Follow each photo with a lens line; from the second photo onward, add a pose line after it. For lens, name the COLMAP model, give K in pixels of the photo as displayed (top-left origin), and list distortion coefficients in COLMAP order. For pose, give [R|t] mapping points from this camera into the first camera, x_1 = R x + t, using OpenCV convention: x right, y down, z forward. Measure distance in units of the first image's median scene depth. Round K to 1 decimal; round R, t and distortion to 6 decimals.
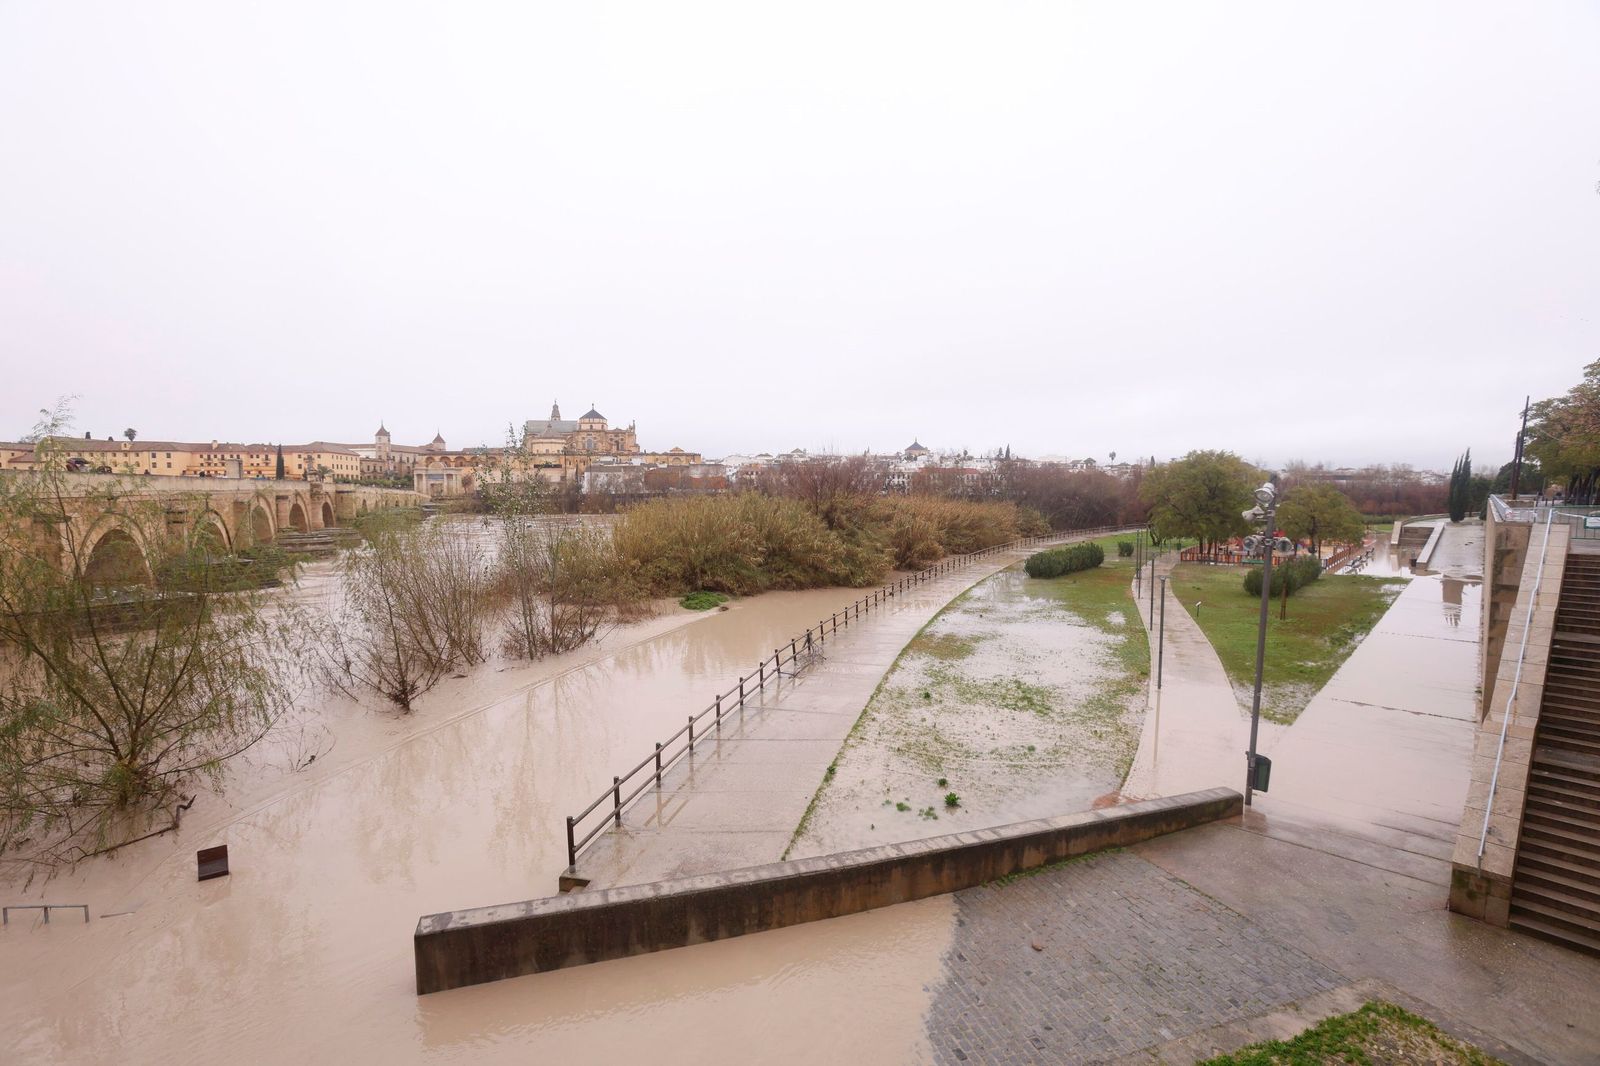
lens RADIAL K [[733.3, 0, 803.1], [0, 733.3, 540.7], [0, 0, 1]] dist [-0.087238, 0.043396]
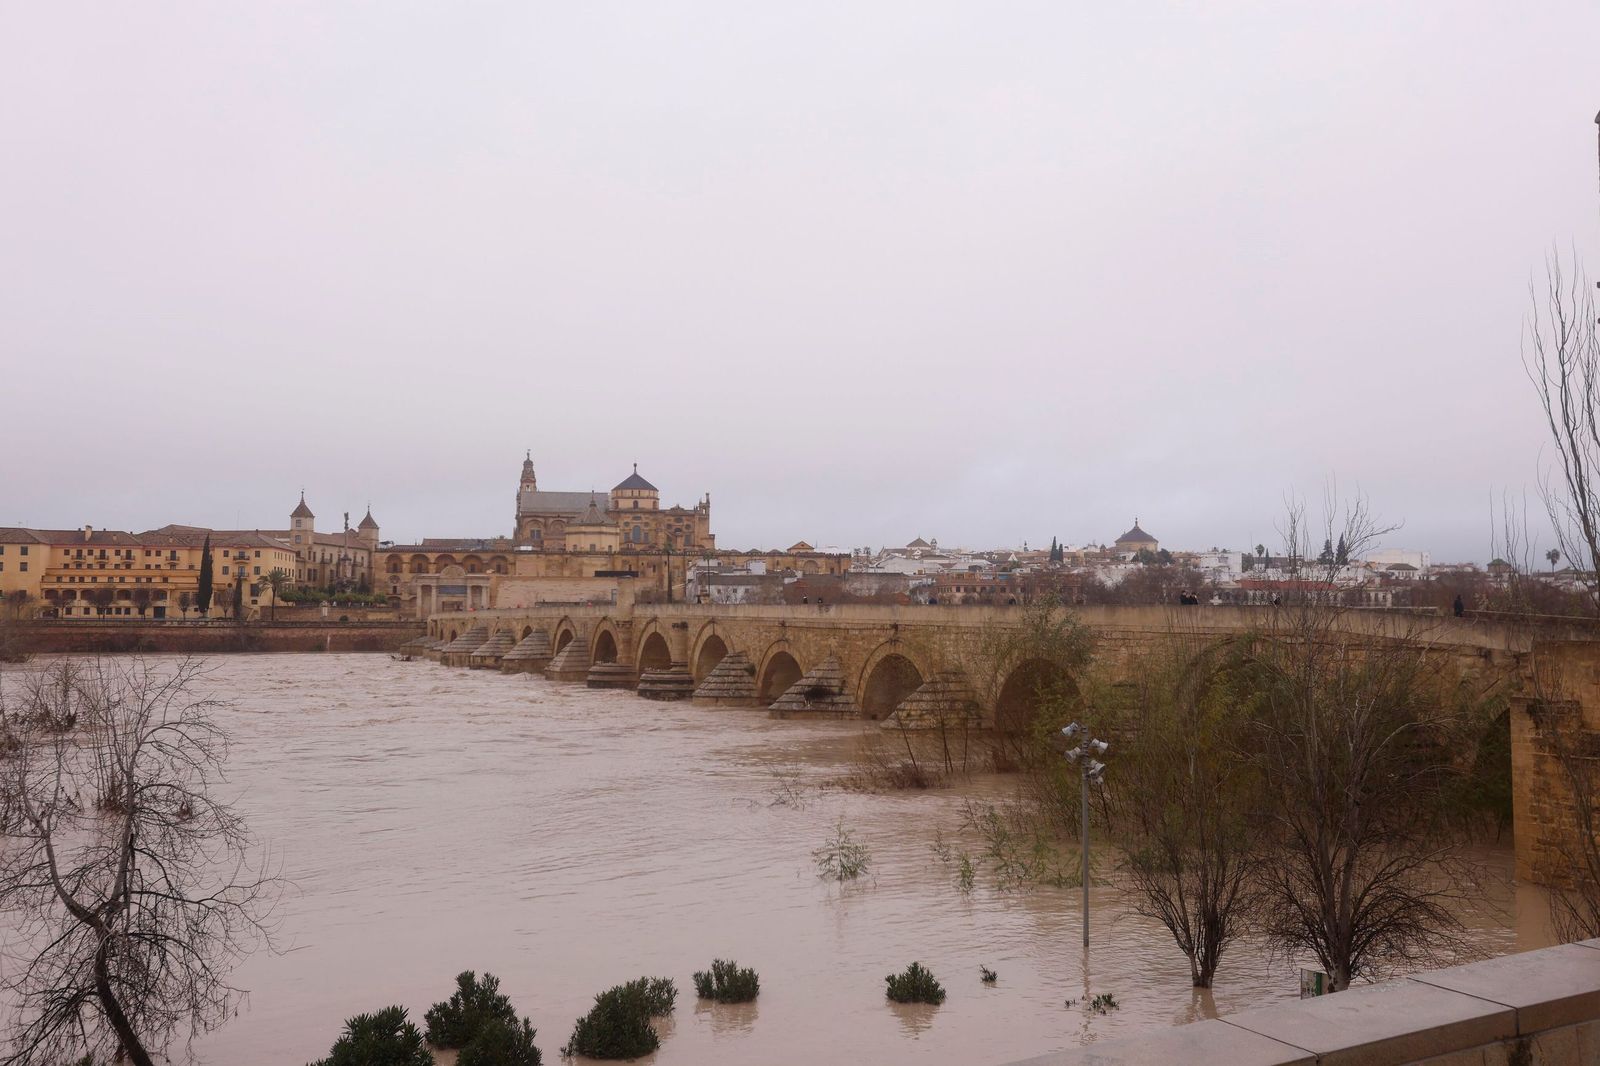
lens RADIAL K [[1512.5, 0, 800.0], [0, 1512.5, 533.0], [0, 0, 1]] dist [-0.055448, 0.231748]
pose [[0.999827, 0.004574, -0.018028, -0.217046], [-0.006758, 0.992378, -0.123050, 0.018236], [0.017327, 0.123150, 0.992237, -0.275246]]
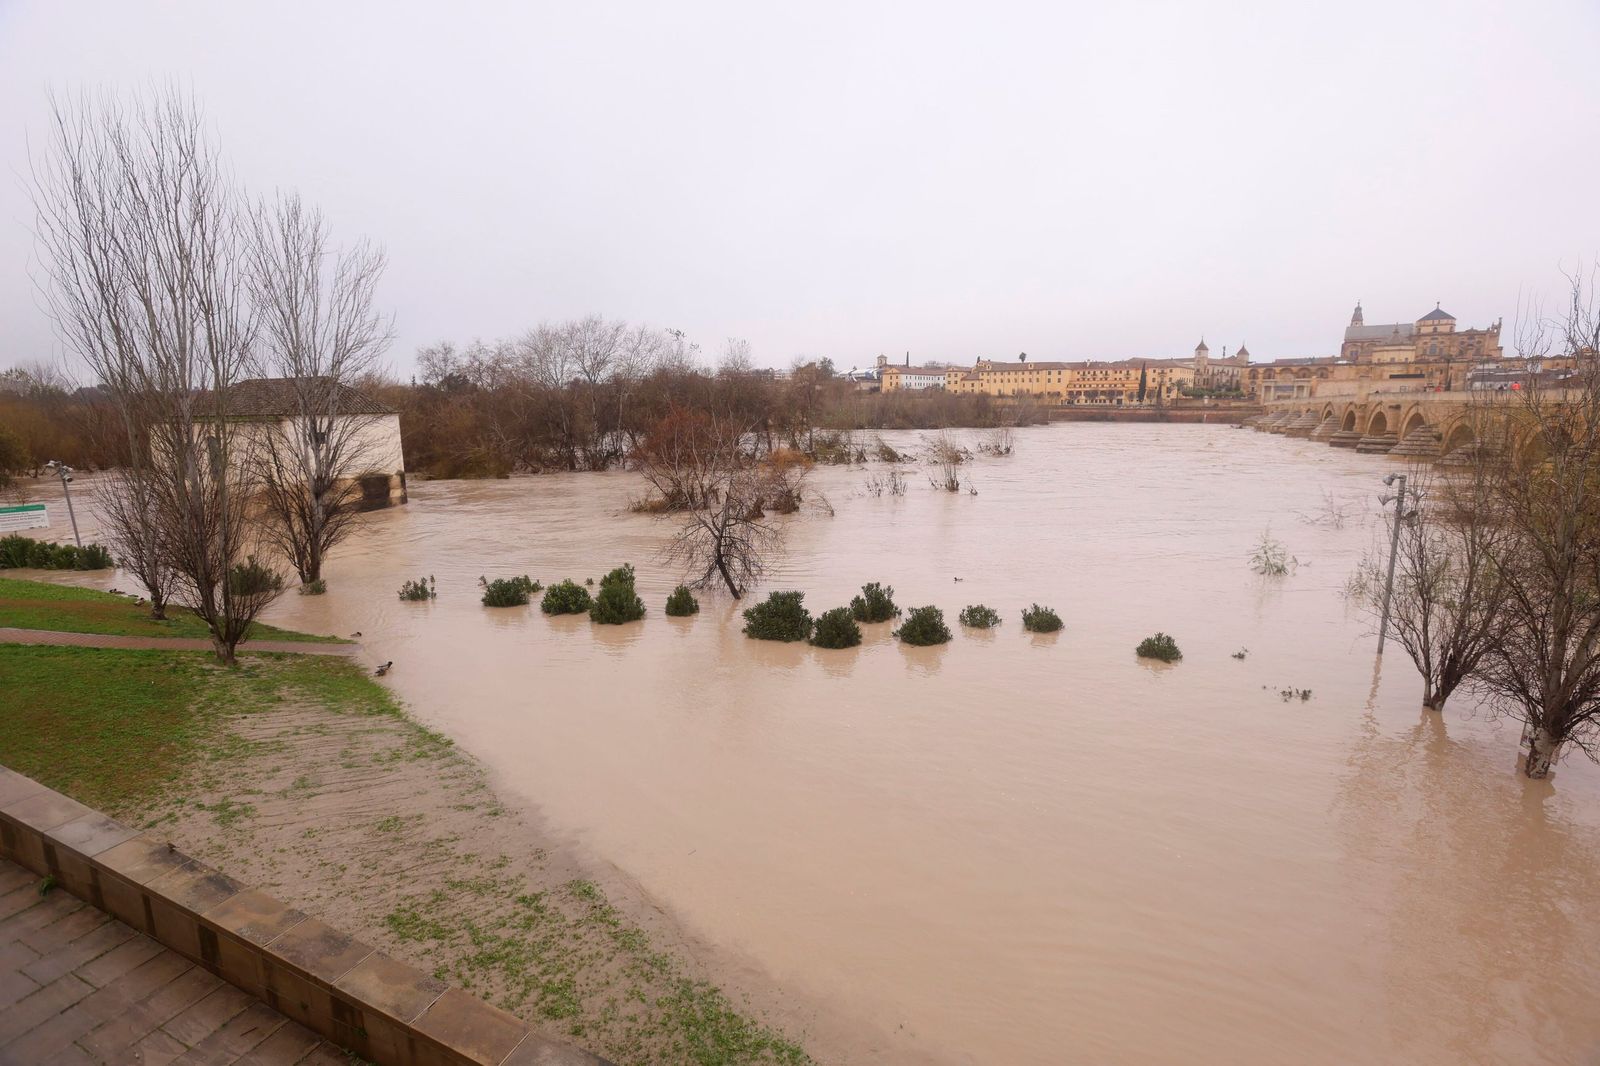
lens RADIAL K [[734.4, 0, 796.9], [0, 734.4, 529.0], [0, 0, 1]] dist [-0.071437, 0.032548]
pose [[0.644689, 0.125429, -0.754085, -0.176482], [-0.046478, 0.991054, 0.125109, 0.017554], [0.763031, -0.045608, 0.644751, -0.234881]]
